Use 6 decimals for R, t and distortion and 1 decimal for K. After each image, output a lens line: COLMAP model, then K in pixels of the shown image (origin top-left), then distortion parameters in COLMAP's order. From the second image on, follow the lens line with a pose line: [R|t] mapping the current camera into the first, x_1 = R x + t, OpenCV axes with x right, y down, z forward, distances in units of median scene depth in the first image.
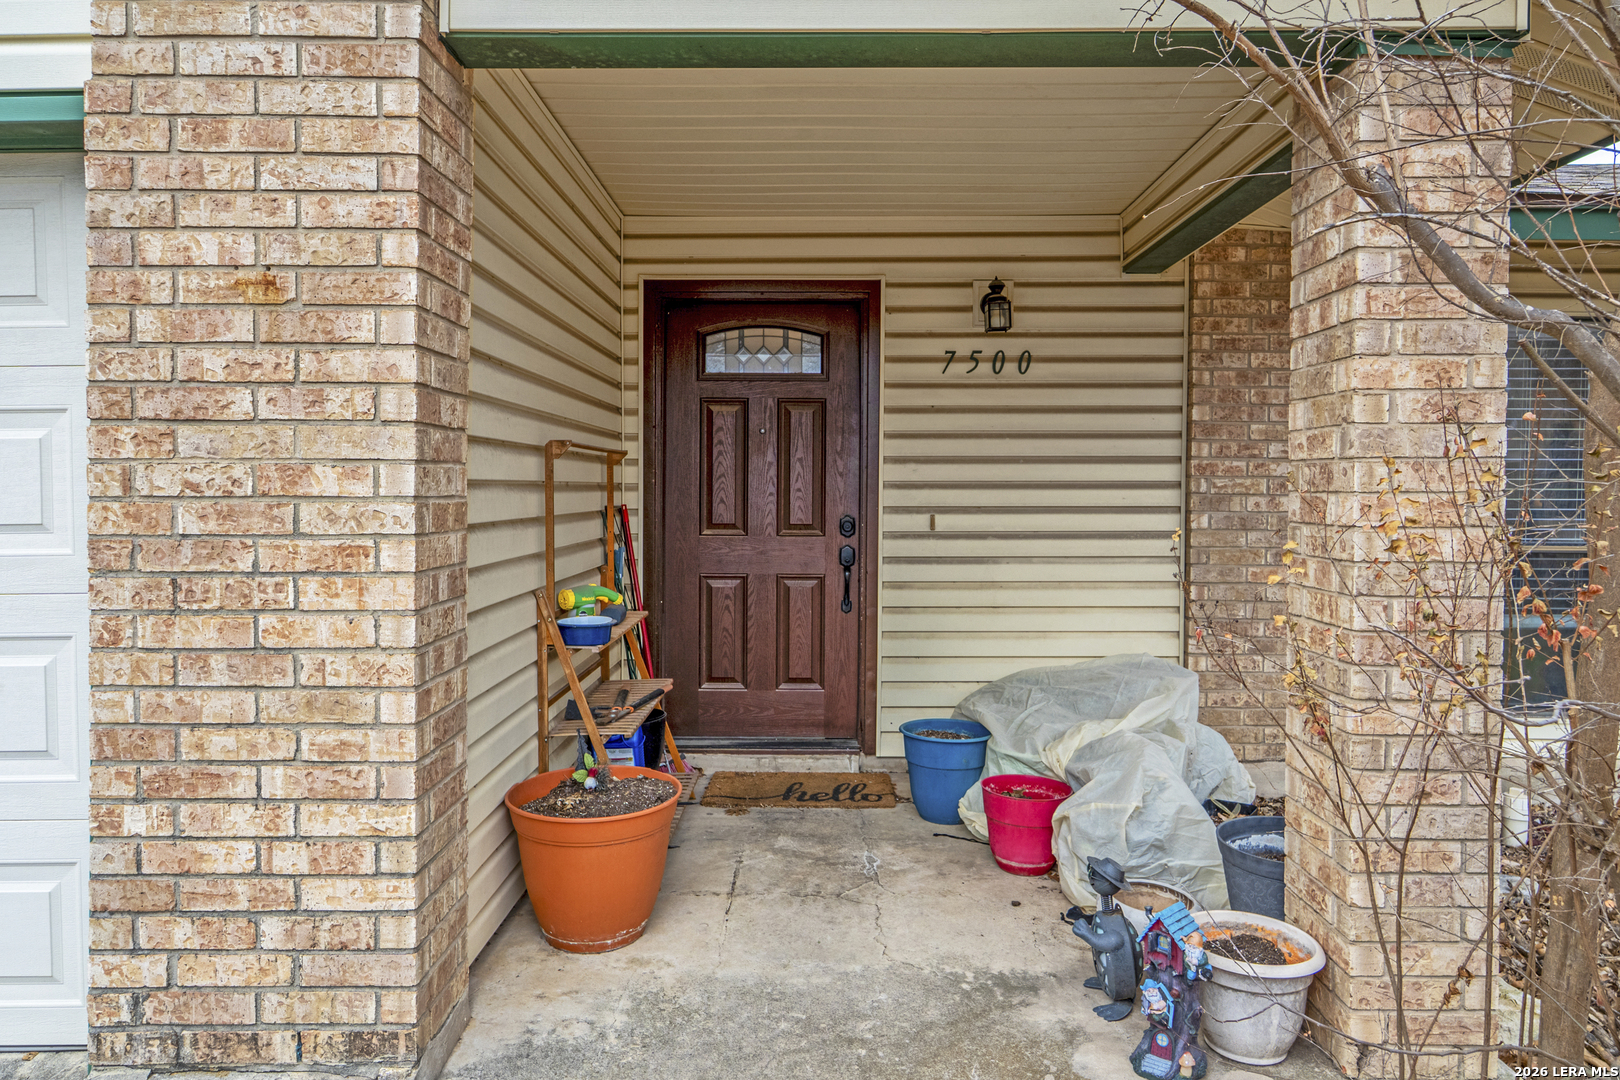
lens RADIAL K [[1036.3, 0, 809.1], [0, 1036.3, 536.9], [0, 0, 1]] dist [-0.026239, 0.002279]
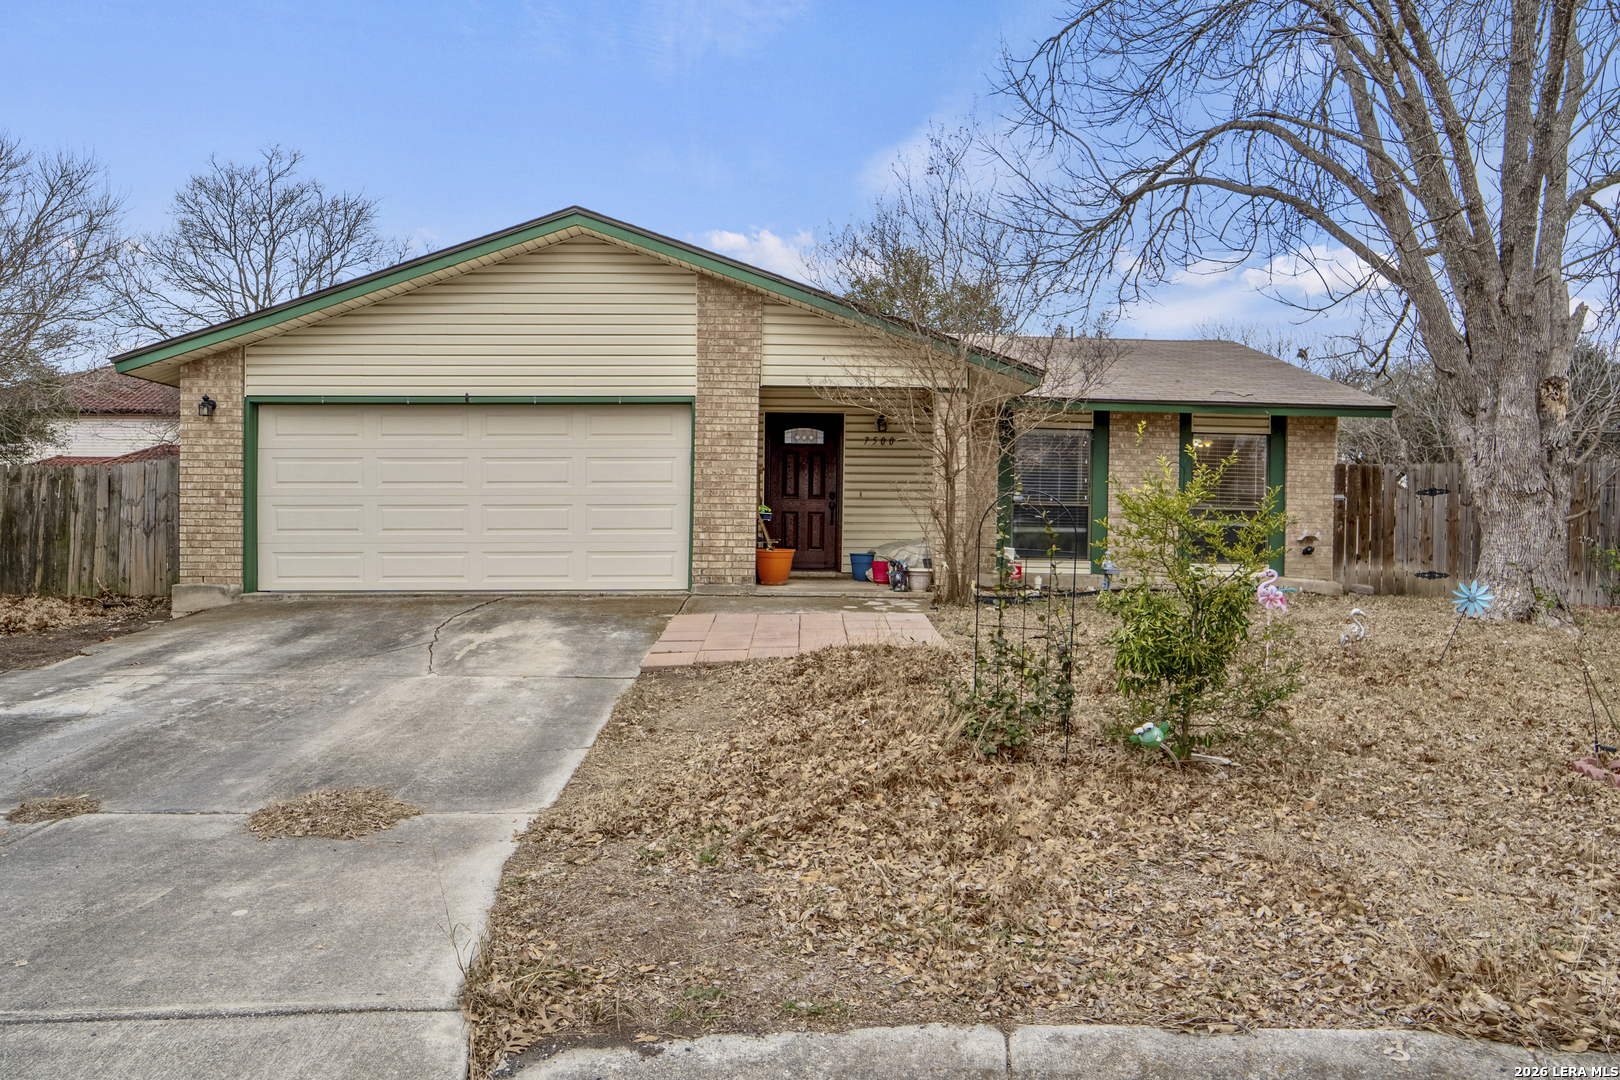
lens RADIAL K [[1036.3, 0, 811.7], [0, 1036.3, 538.1], [0, 0, 1]] dist [-0.026239, 0.002279]
pose [[0.999076, 0.007972, 0.042223, -0.152685], [-0.006720, 0.999536, -0.029707, 0.209660], [-0.042441, 0.029395, 0.998666, -2.049571]]
